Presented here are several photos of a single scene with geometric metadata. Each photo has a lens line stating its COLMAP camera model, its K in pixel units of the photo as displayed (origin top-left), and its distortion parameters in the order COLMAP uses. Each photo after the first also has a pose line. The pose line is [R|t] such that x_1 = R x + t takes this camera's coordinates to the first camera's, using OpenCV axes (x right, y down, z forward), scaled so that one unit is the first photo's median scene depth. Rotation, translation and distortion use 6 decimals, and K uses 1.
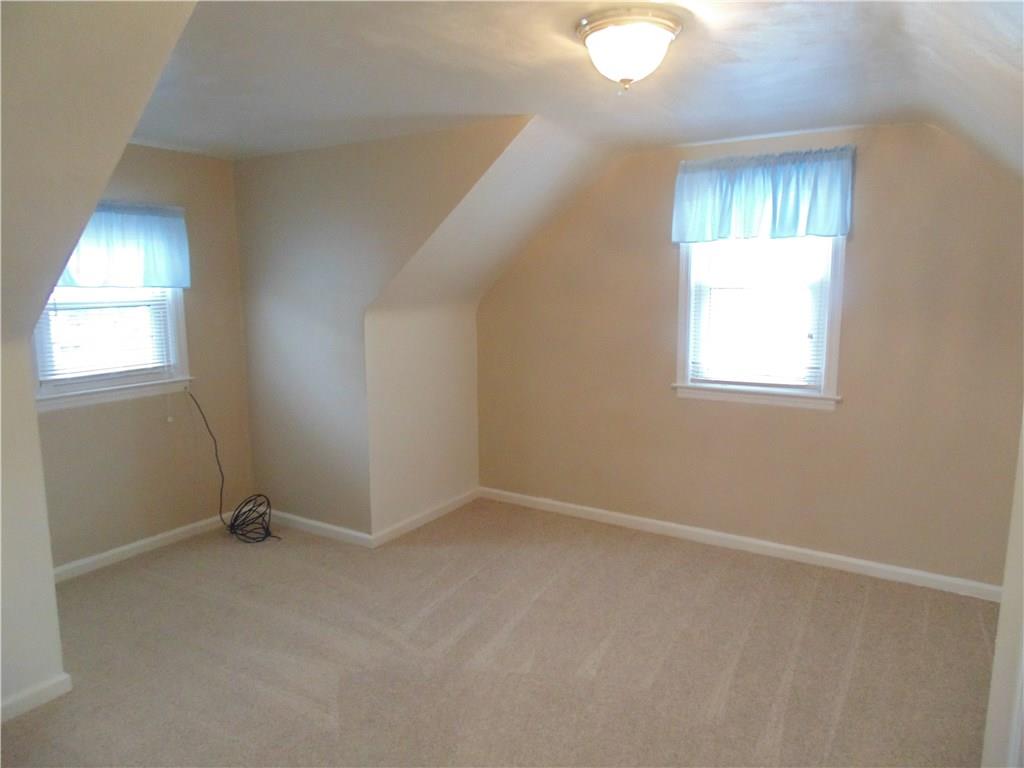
lens RADIAL K [[678.8, 0, 513.5], [0, 678.8, 384.8], [0, 0, 1]] dist [-0.020089, -0.005224]
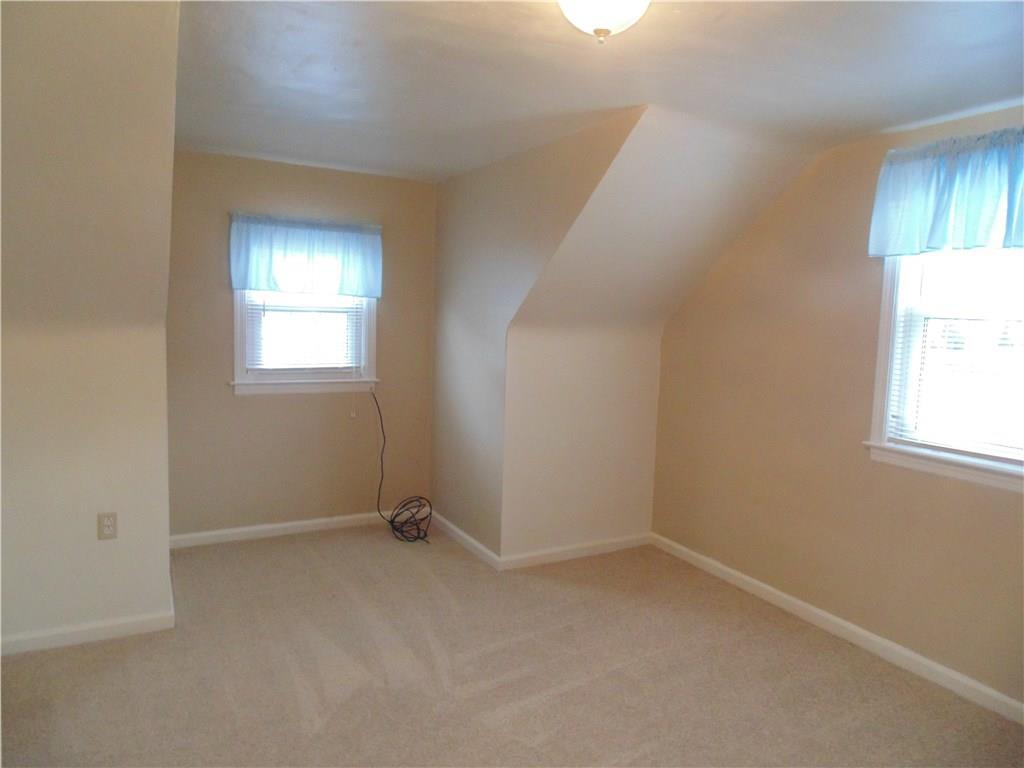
lens RADIAL K [[678.8, 0, 515.4], [0, 678.8, 383.7], [0, 0, 1]] dist [-0.020089, -0.005224]
pose [[0.871813, 0.087482, -0.481963, 0.260585], [-0.112467, 0.993386, -0.023128, -0.004209], [0.476752, 0.074368, 0.875886, 0.149756]]
